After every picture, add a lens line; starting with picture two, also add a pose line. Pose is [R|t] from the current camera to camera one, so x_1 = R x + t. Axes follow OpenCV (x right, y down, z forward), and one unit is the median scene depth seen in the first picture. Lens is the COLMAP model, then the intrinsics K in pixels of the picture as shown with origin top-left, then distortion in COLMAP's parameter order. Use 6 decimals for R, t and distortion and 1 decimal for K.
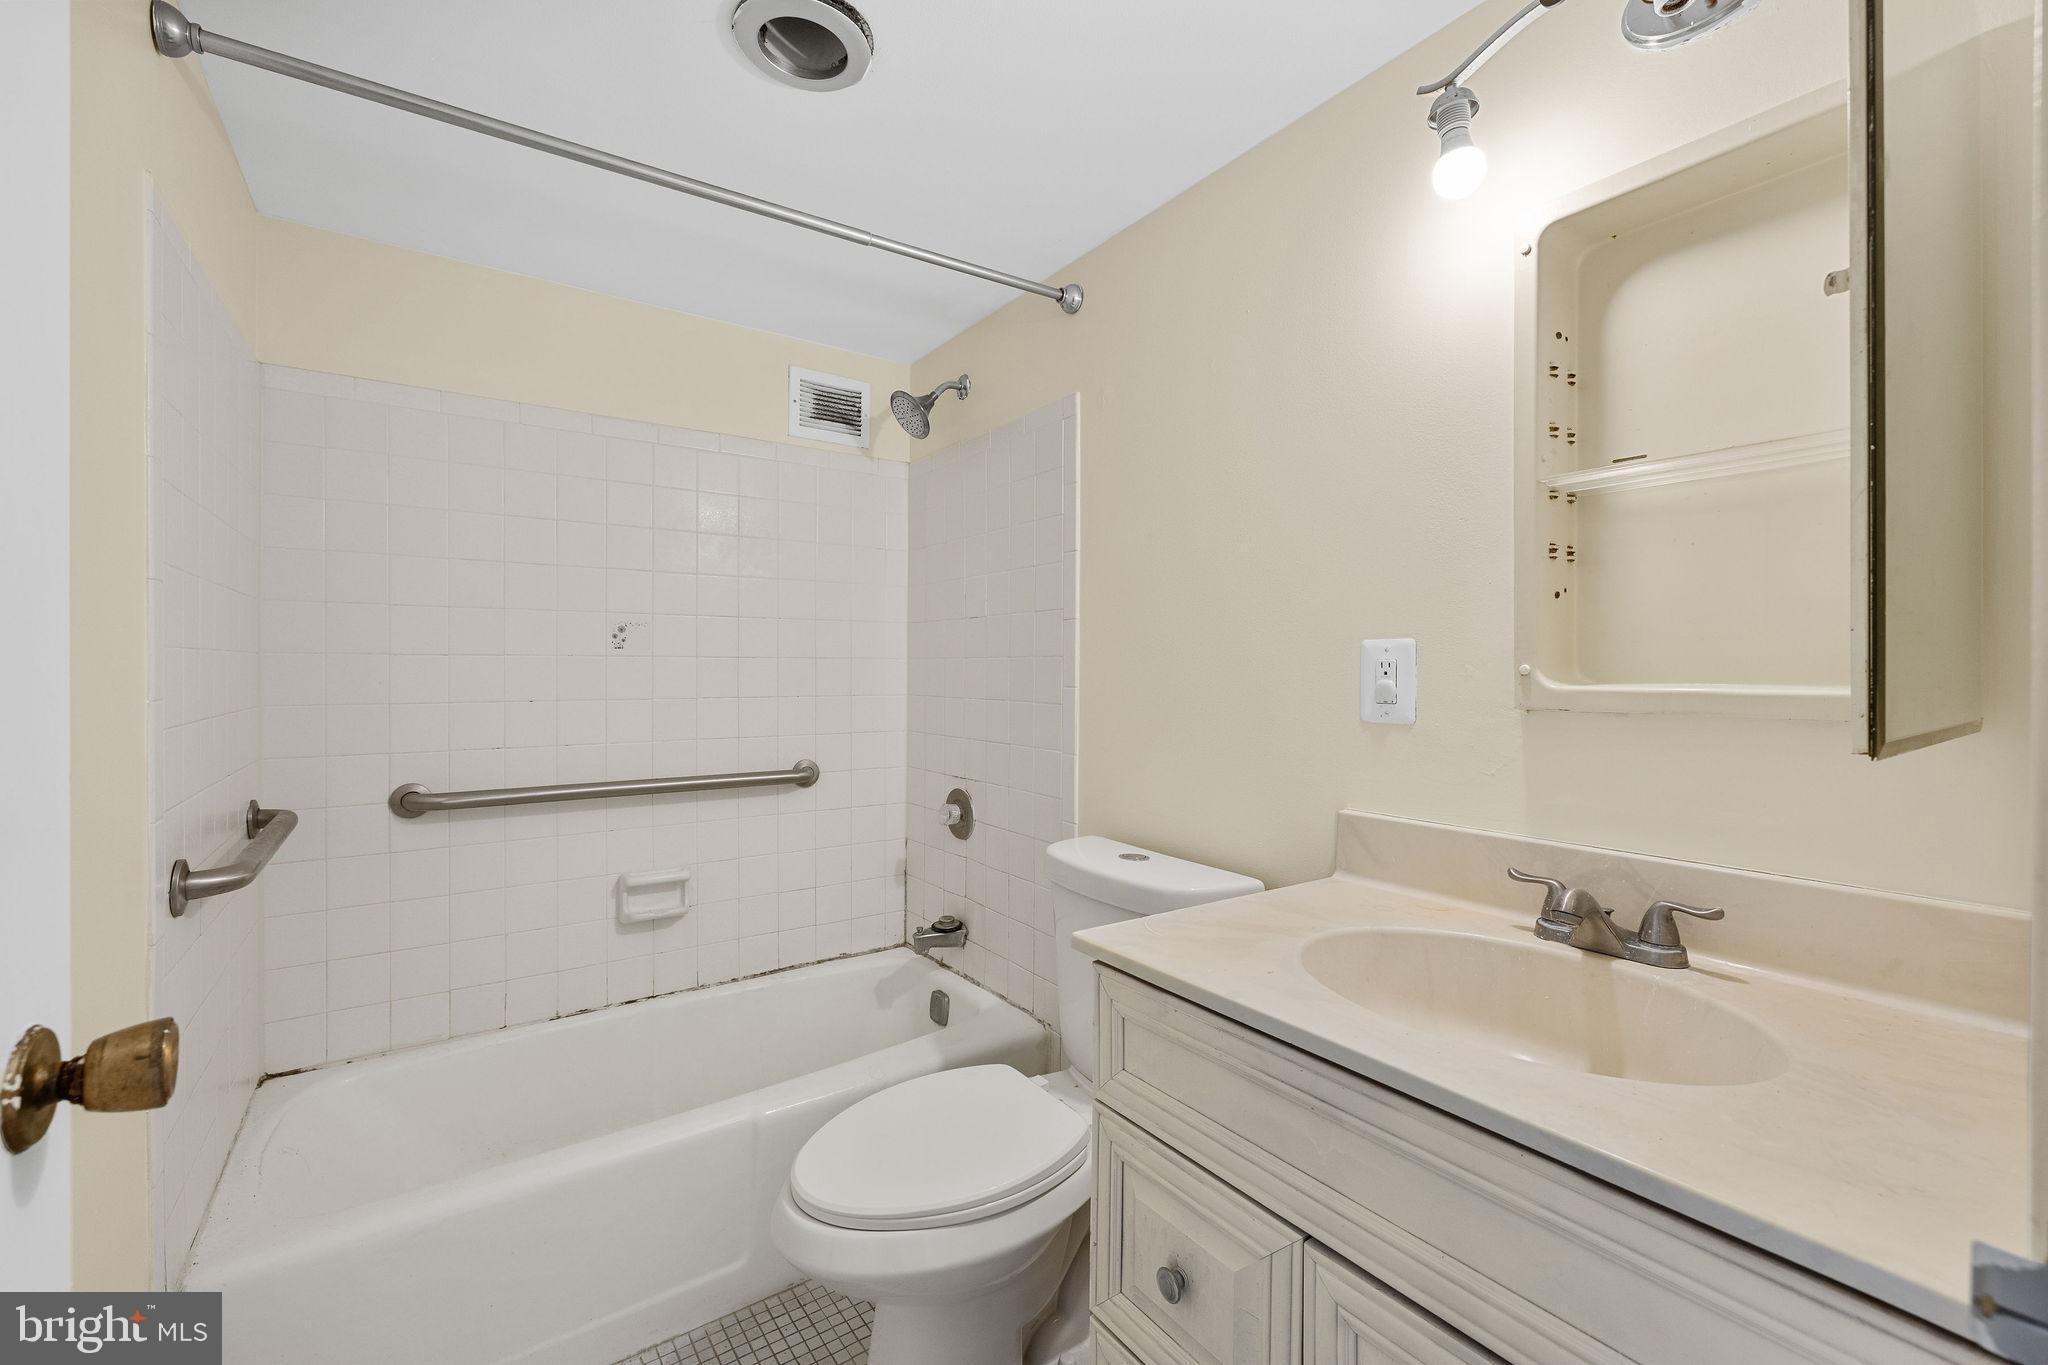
lens RADIAL K [[853.9, 0, 1015.9], [0, 853.9, 672.1], [0, 0, 1]] dist [-0.002356, 0.000460]
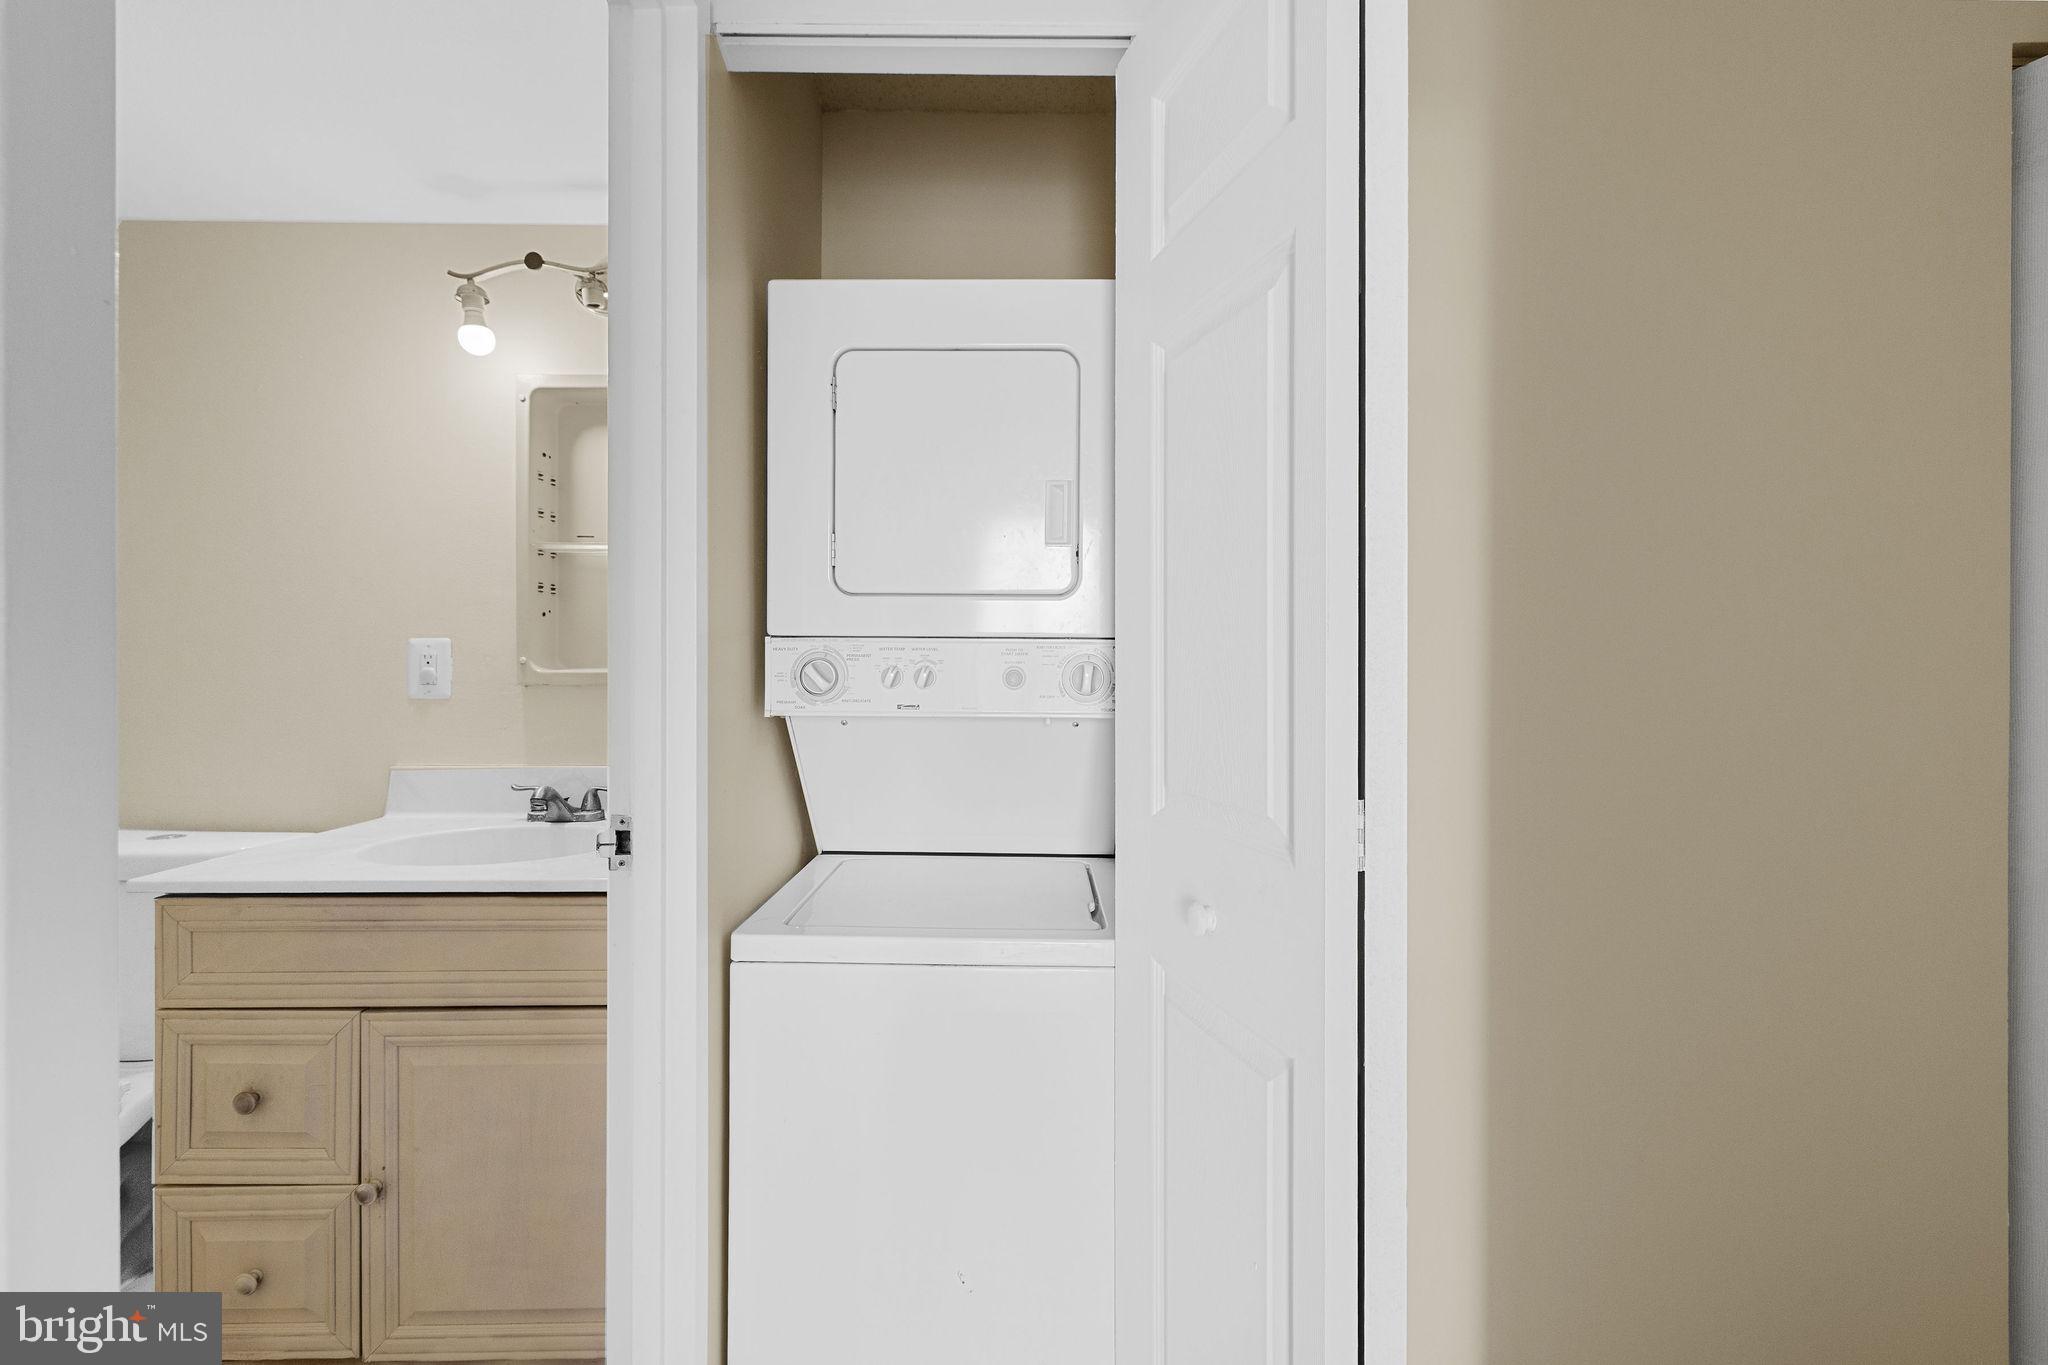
lens RADIAL K [[853.9, 0, 1014.1], [0, 853.9, 667.0], [0, 0, 1]] dist [-0.002356, 0.000460]
pose [[0.554357, -0.004184, 0.832269, -0.228388], [0.001039, 0.999990, 0.004336, 0.003967], [-0.832278, -0.001539, 0.554356, -0.663951]]
